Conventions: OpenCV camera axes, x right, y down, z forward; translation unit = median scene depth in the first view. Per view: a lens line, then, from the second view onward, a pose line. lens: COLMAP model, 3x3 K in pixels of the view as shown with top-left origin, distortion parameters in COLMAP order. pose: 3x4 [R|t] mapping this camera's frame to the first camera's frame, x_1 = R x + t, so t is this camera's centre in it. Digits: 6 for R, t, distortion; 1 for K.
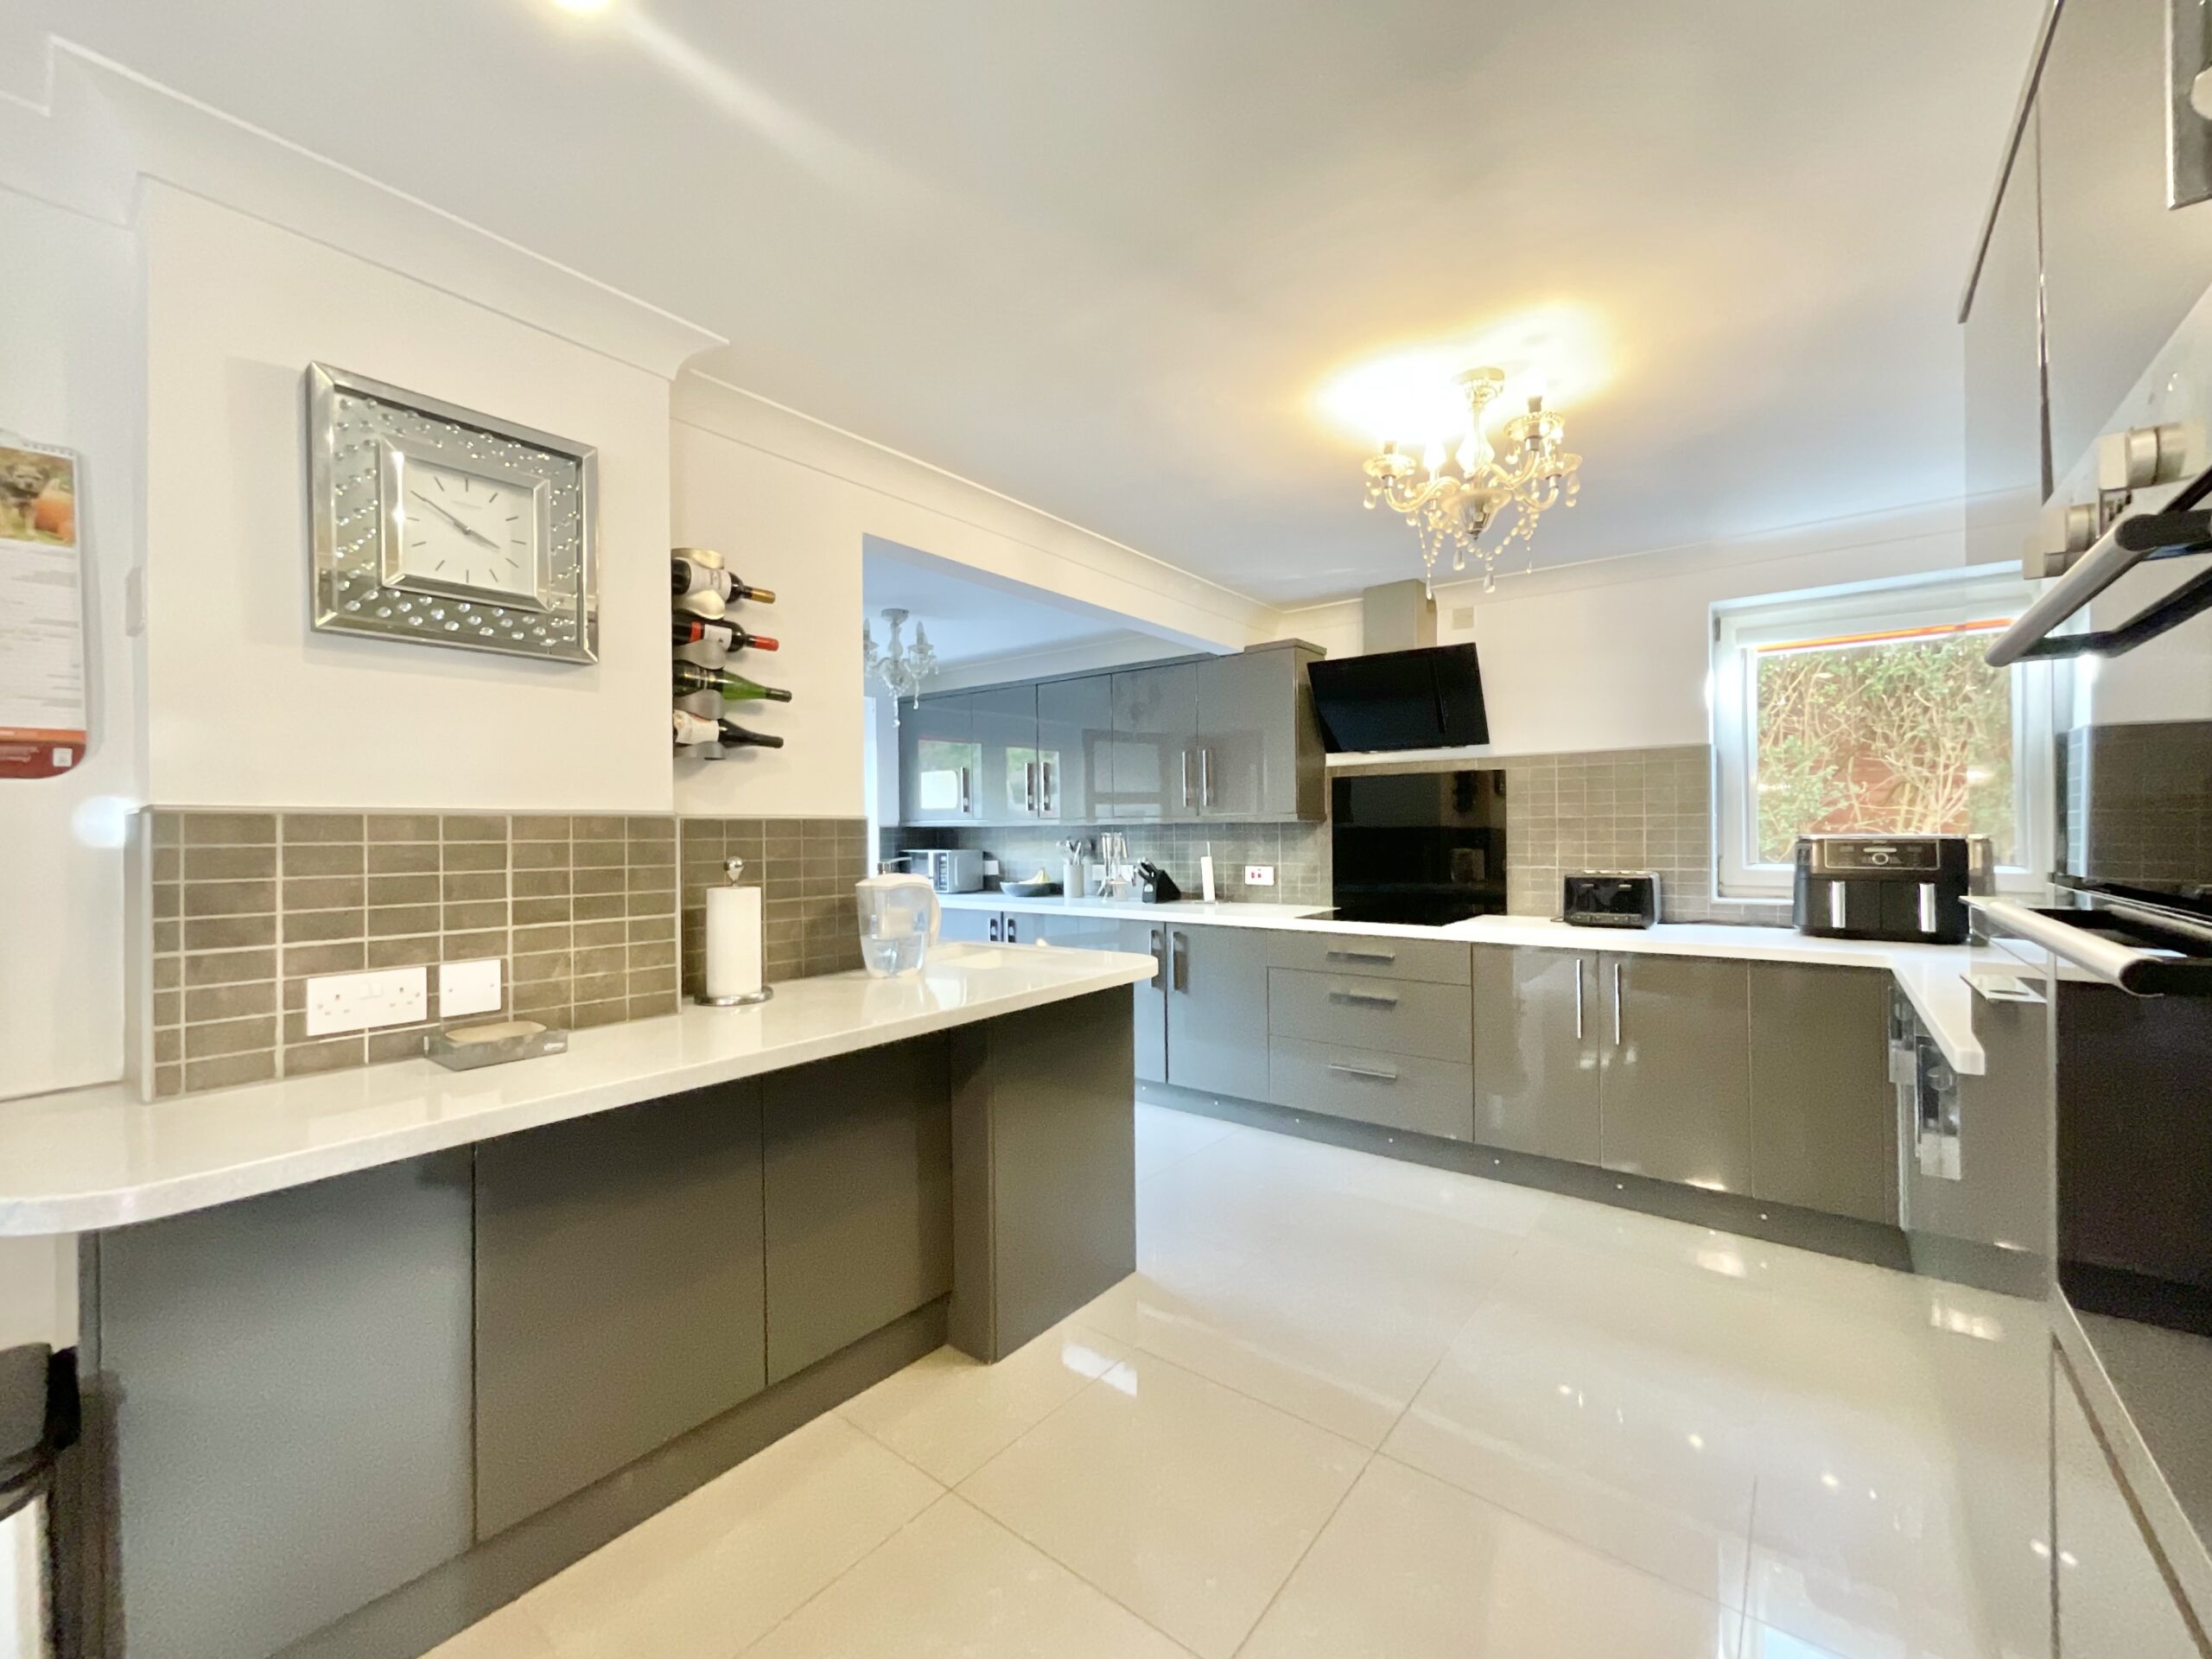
lens RADIAL K [[899.0, 0, 1113.7], [0, 899.0, 828.1], [0, 0, 1]] dist [-0.000950, -0.002681]
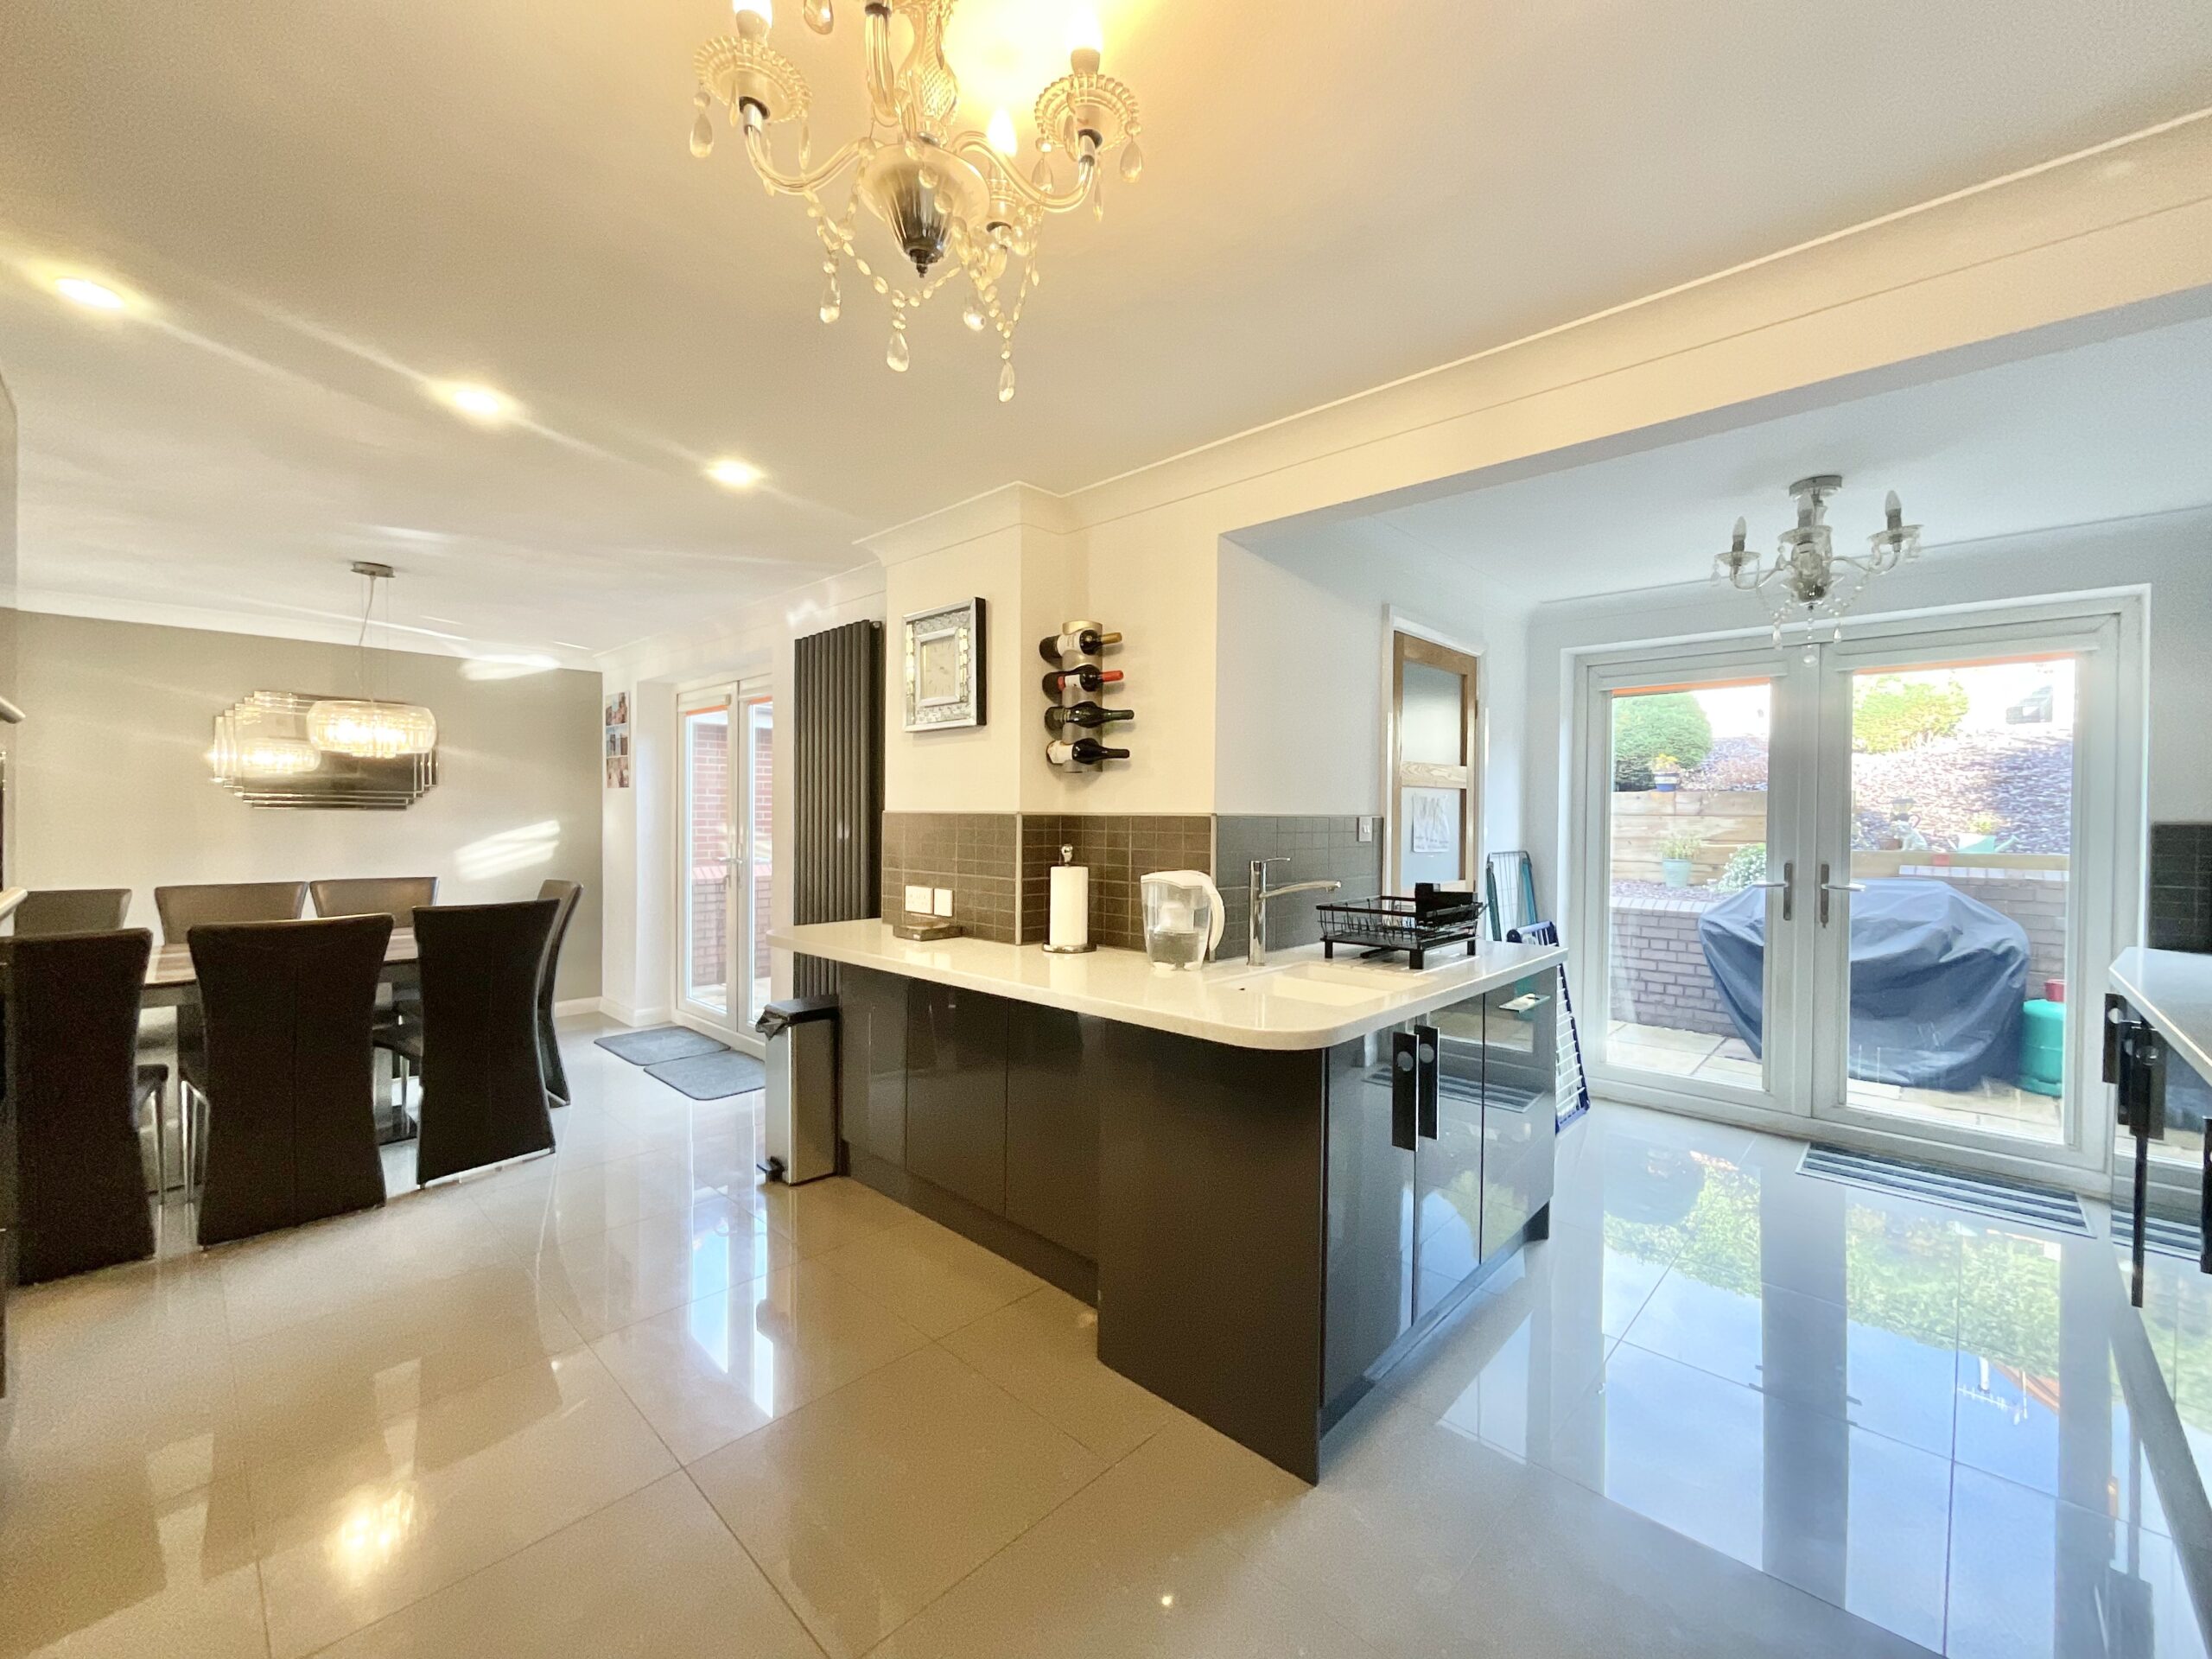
lens RADIAL K [[899.0, 0, 1106.6], [0, 899.0, 834.0], [0, 0, 1]] dist [-0.000950, -0.002681]
pose [[-0.108918, 0.022379, -0.993799, 0.949069], [-0.007873, 0.999696, 0.023374, -0.016208], [0.994020, 0.010370, -0.108708, 1.247621]]
